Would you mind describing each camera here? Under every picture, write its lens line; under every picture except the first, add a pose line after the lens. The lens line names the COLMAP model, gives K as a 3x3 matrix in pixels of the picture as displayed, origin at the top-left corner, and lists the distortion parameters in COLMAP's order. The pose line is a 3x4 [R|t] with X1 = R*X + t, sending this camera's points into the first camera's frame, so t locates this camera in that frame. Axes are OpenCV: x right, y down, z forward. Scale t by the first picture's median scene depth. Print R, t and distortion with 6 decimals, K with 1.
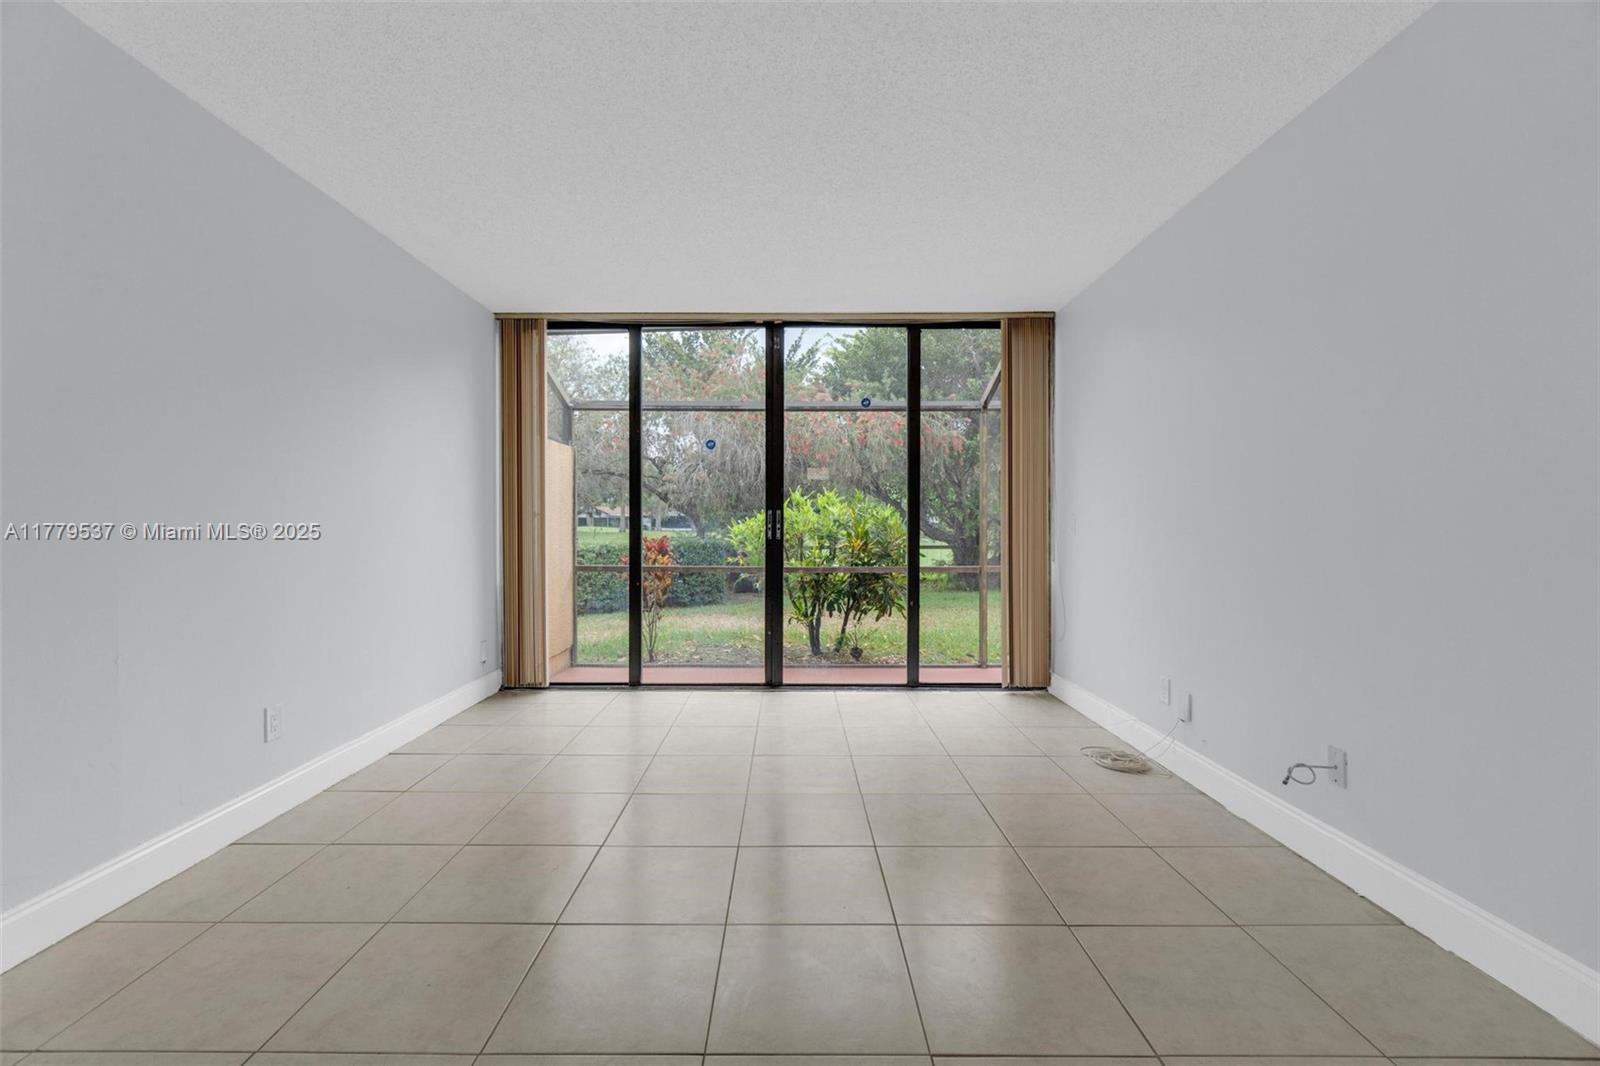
lens RADIAL K [[705.7, 0, 794.6], [0, 705.7, 527.9], [0, 0, 1]] dist [0.027587, -0.000131]
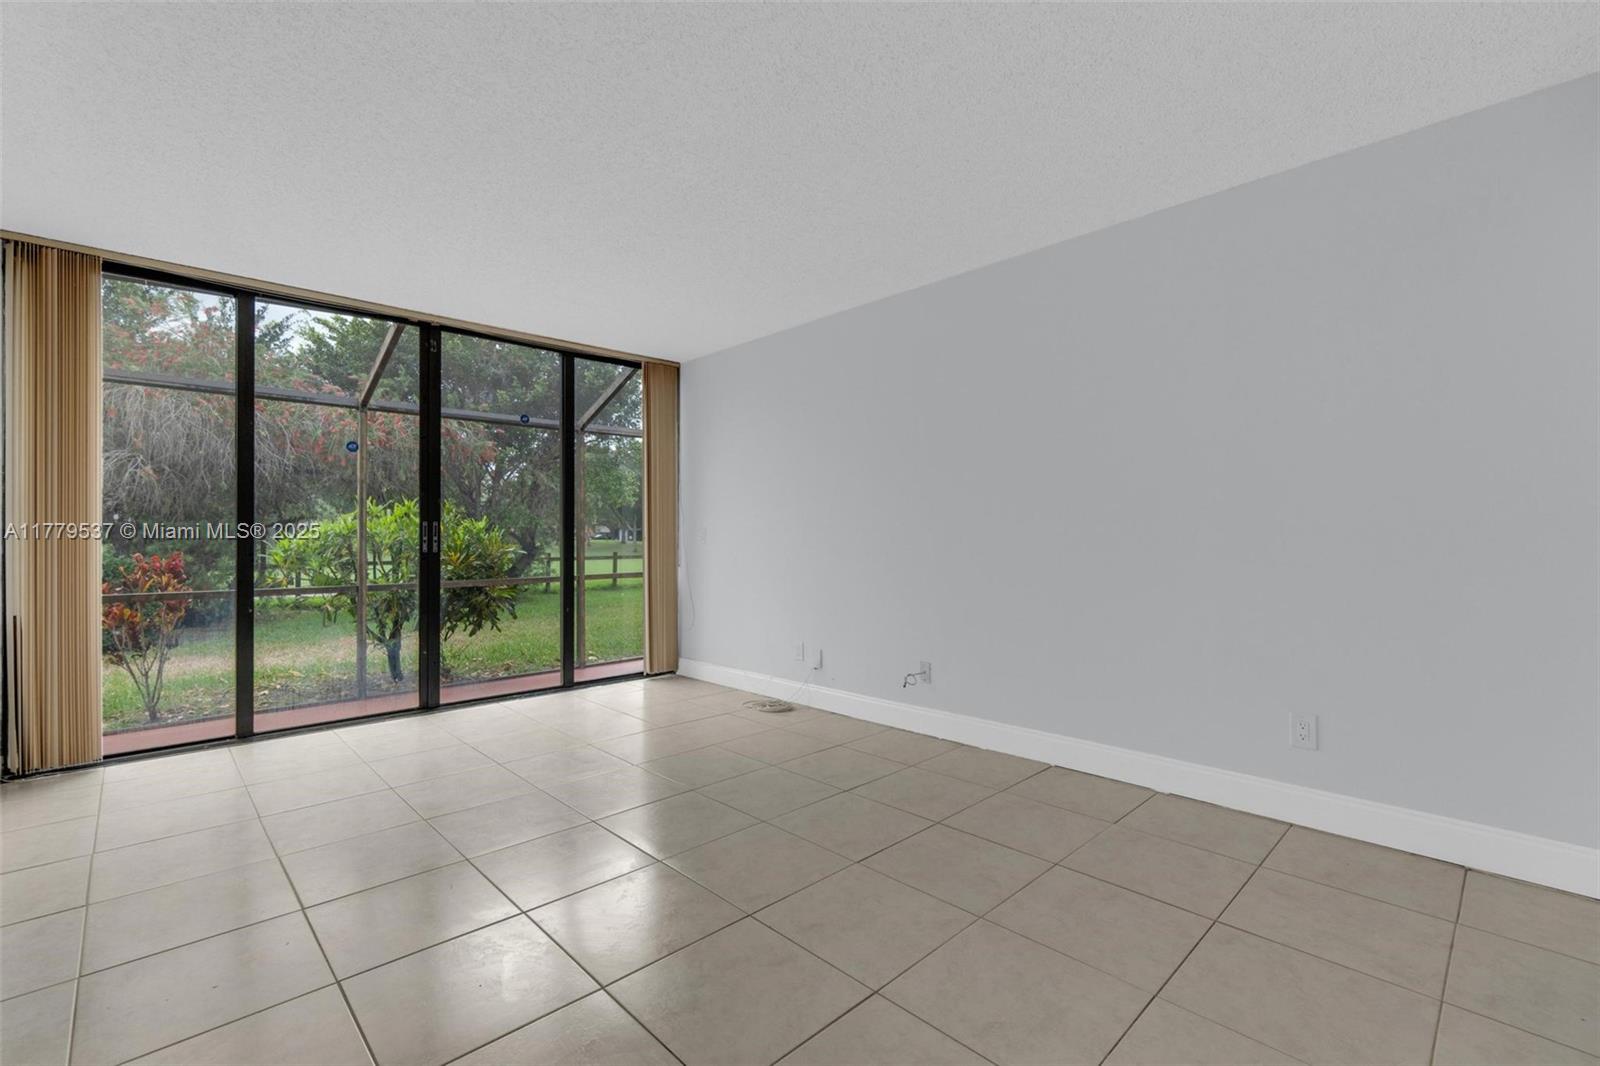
lens RADIAL K [[704.9, 0, 800.0], [0, 704.9, 533.0], [0, 0, 1]] dist [-0.013117, 0.000110]
pose [[0.712694, -0.000677, 0.701475, -0.333936], [0.006928, 0.999958, -0.006073, -0.001177], [-0.701441, 0.009188, 0.712669, -0.011898]]
